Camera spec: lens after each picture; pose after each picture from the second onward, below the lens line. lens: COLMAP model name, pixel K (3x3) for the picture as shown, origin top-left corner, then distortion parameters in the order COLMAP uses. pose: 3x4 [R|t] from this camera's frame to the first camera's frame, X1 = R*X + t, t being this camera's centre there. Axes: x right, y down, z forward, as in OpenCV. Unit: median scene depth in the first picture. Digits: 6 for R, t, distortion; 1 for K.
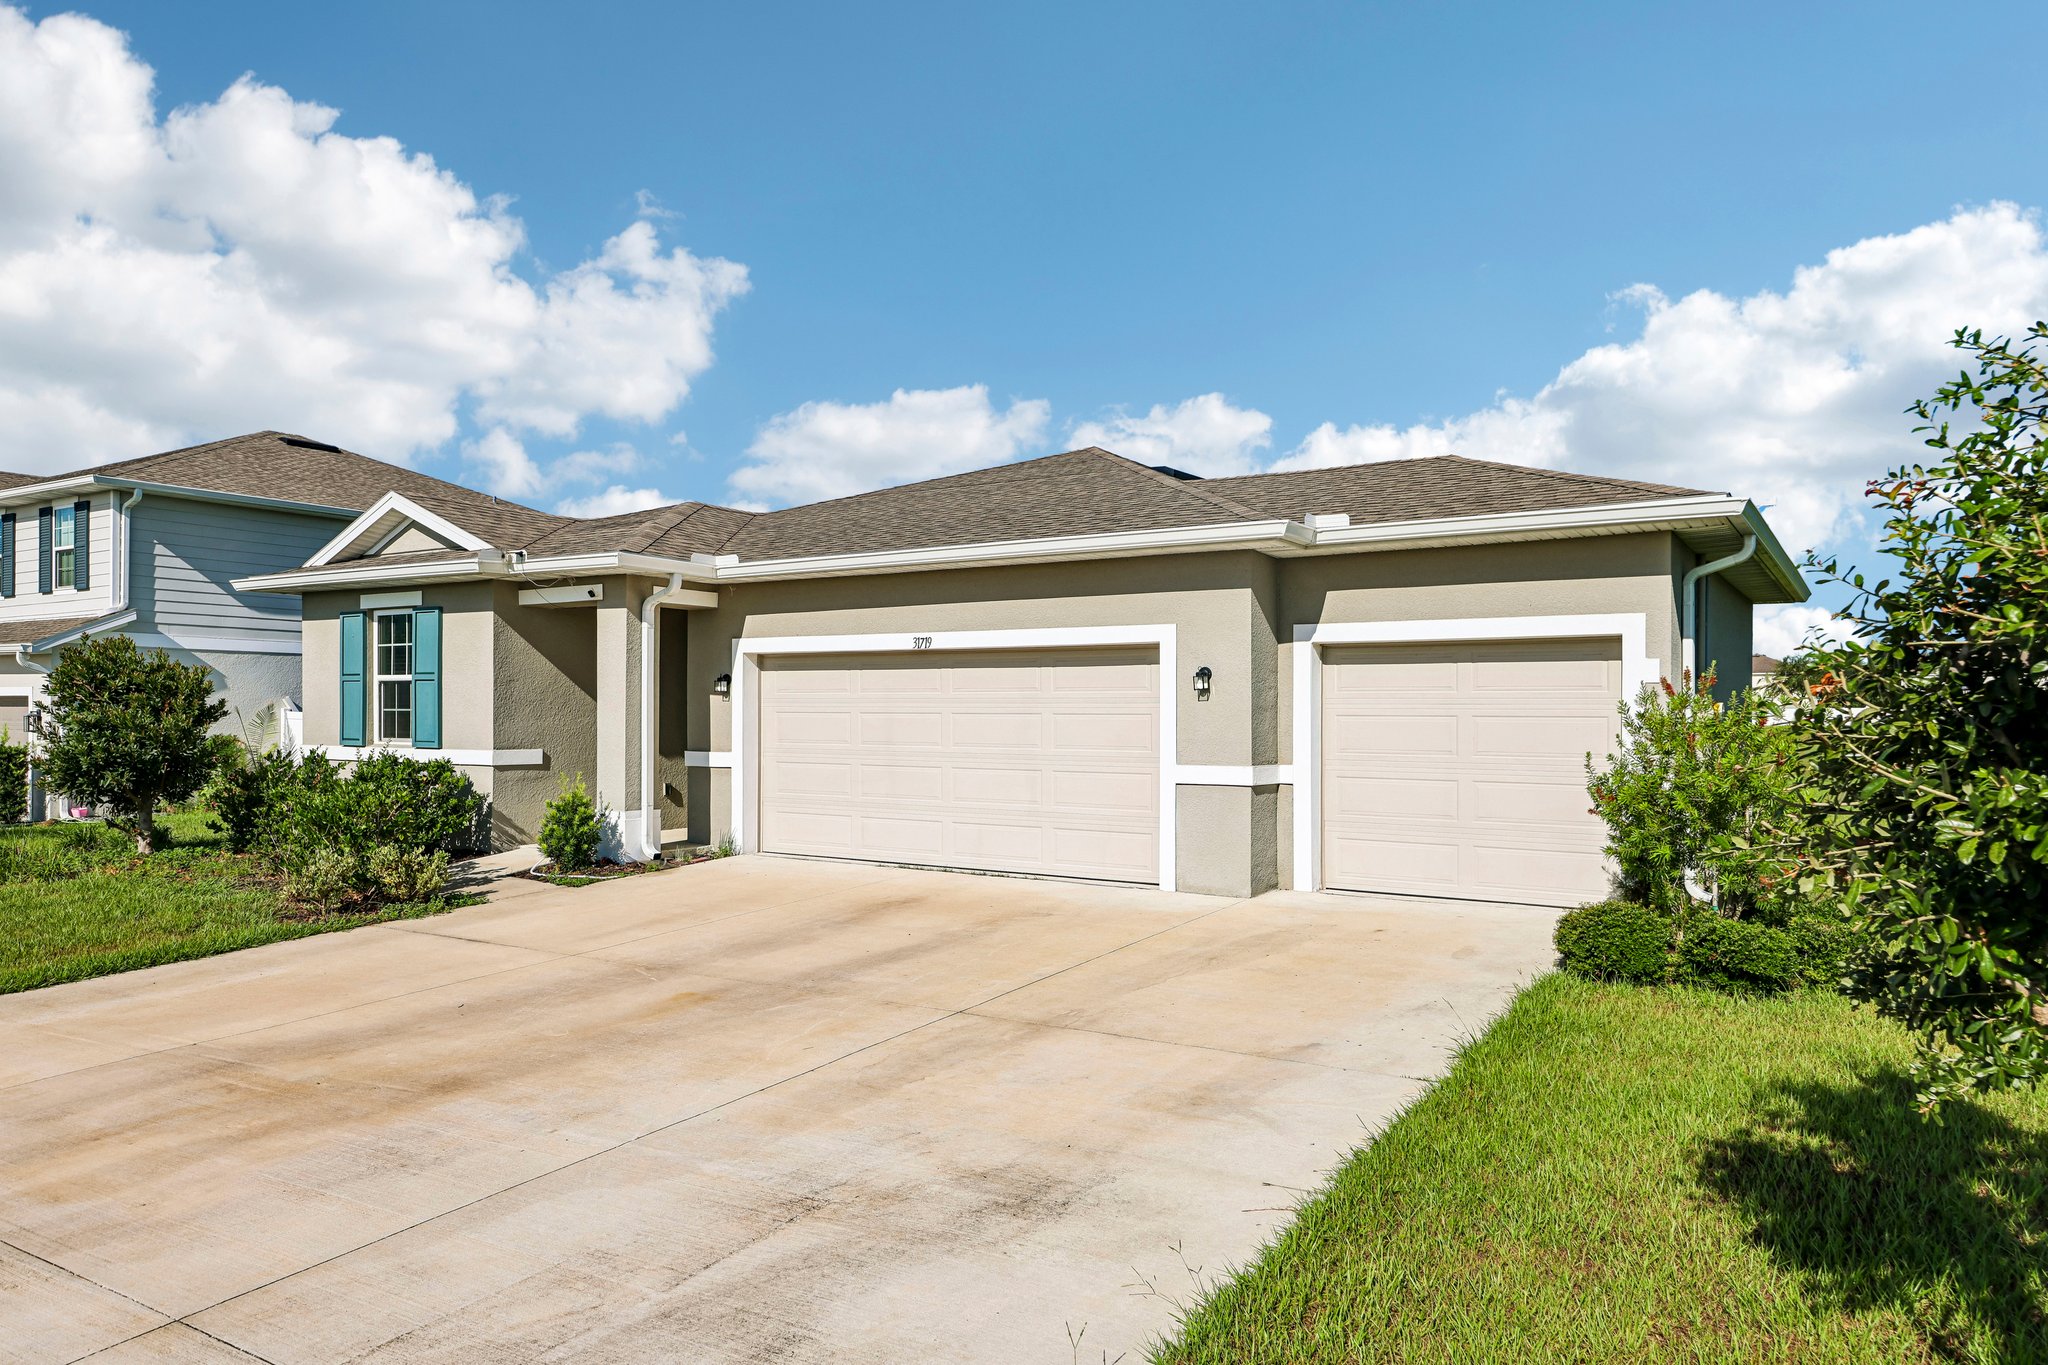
lens RADIAL K [[1335.6, 0, 1032.0], [0, 1335.6, 698.1], [0, 0, 1]] dist [0.030048, 0.000518]
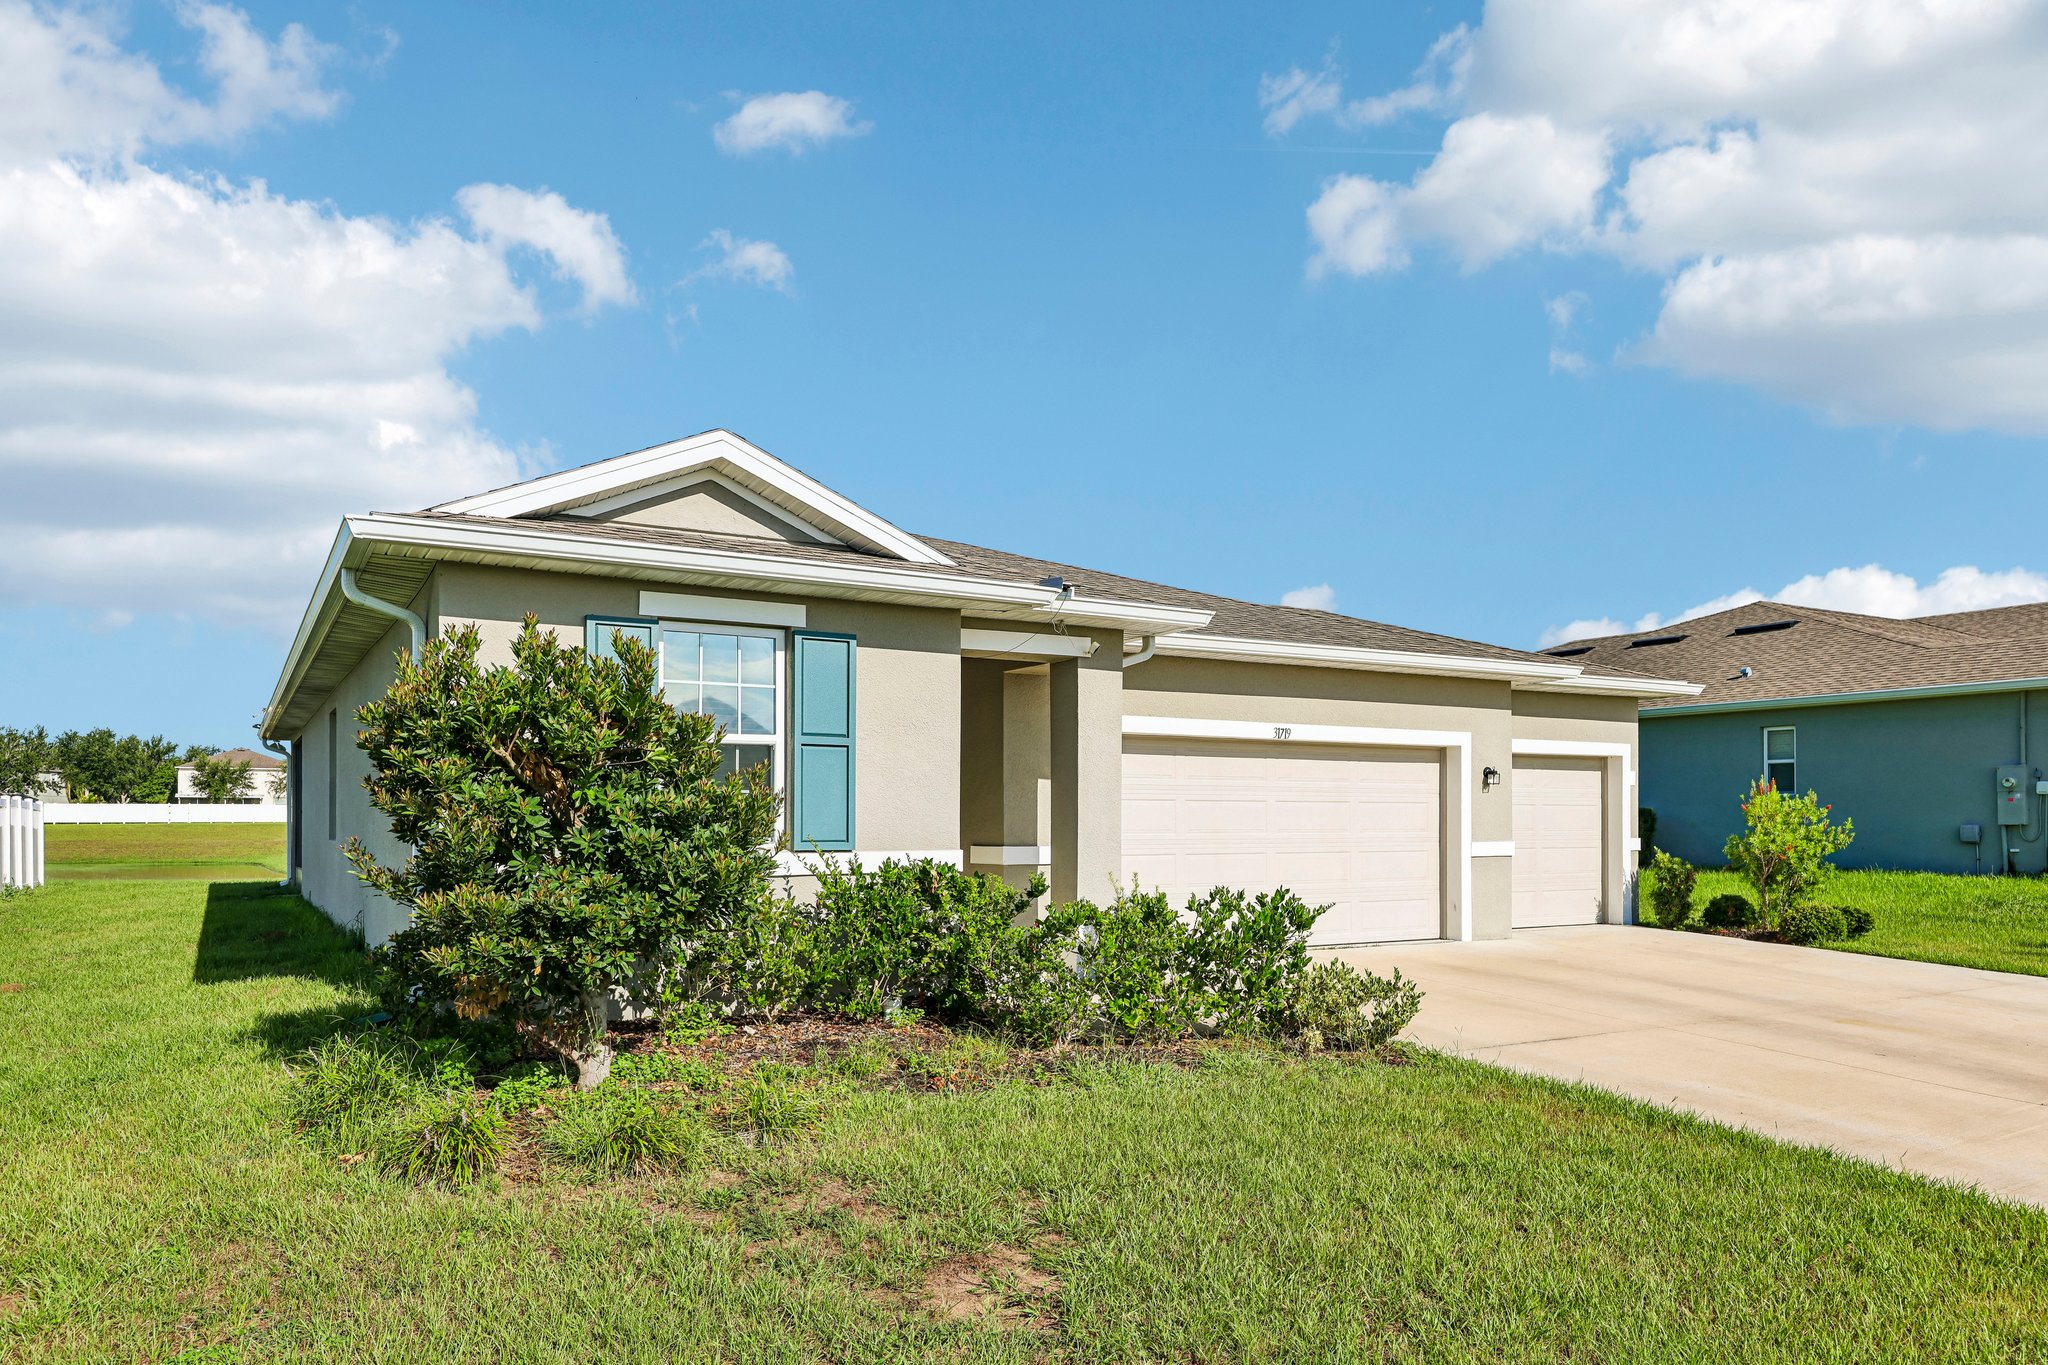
lens RADIAL K [[1335.6, 0, 1032.0], [0, 1335.6, 698.1], [0, 0, 1]] dist [0.030048, 0.000518]
pose [[0.451774, 0.074252, 0.889037, -1.050958], [-0.009114, 0.996862, -0.078626, 0.014222], [-0.892086, 0.027419, 0.451034, 0.672990]]
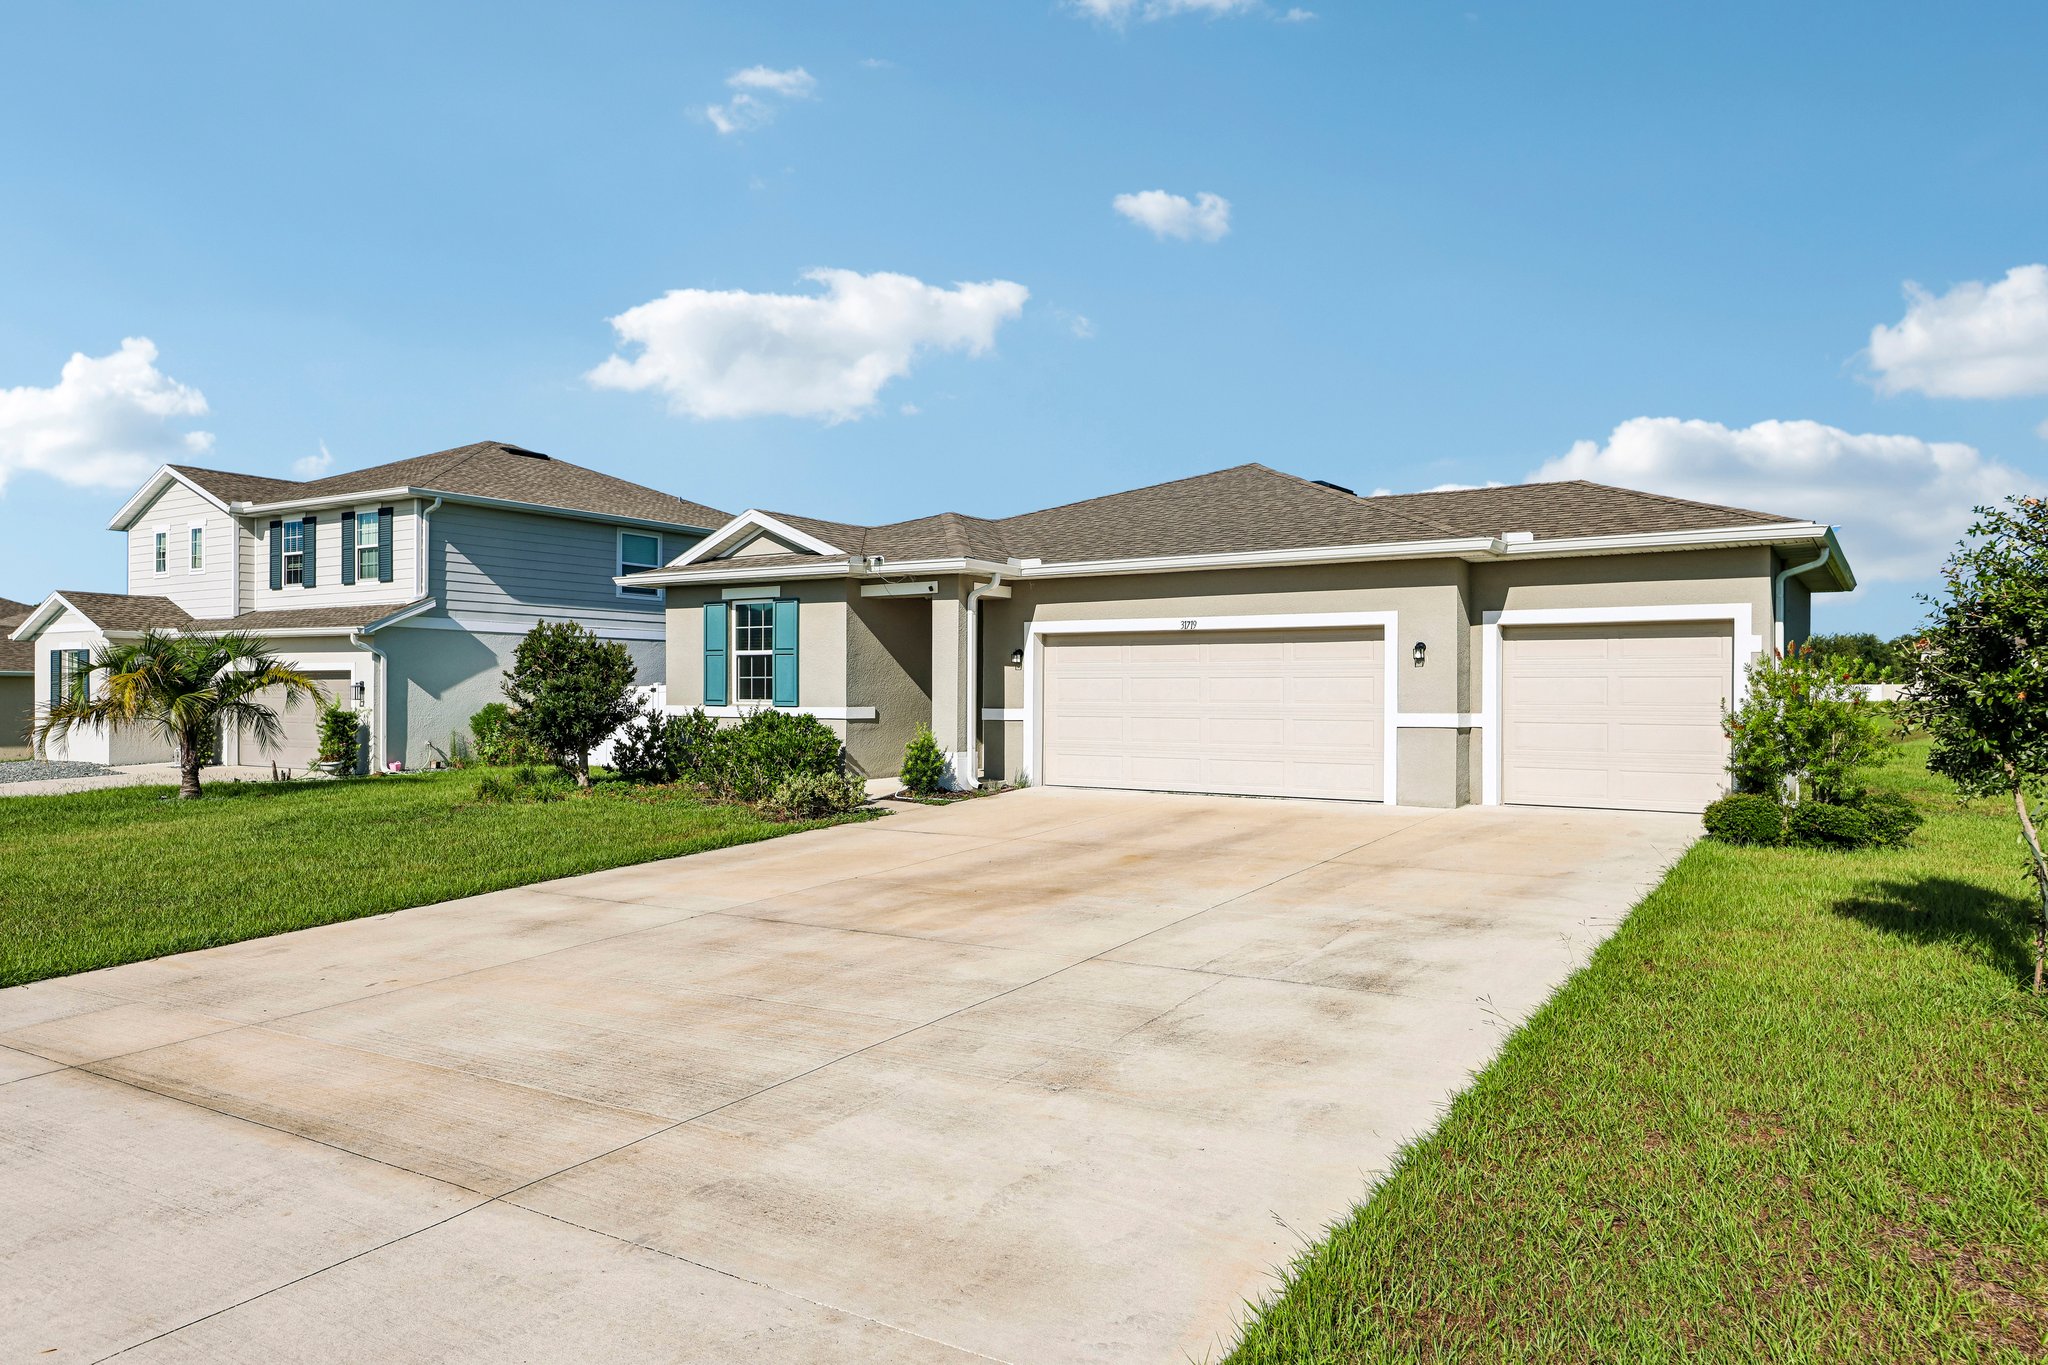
lens RADIAL K [[1339.3, 0, 1024.0], [0, 1339.3, 682.5], [0, 0, 1]] dist [0.033125, -0.000153]
pose [[0.999967, -0.001994, -0.007895, -0.225662], [0.002021, 0.999992, 0.003490, 0.010673], [0.007888, -0.003506, 0.999963, -0.327204]]
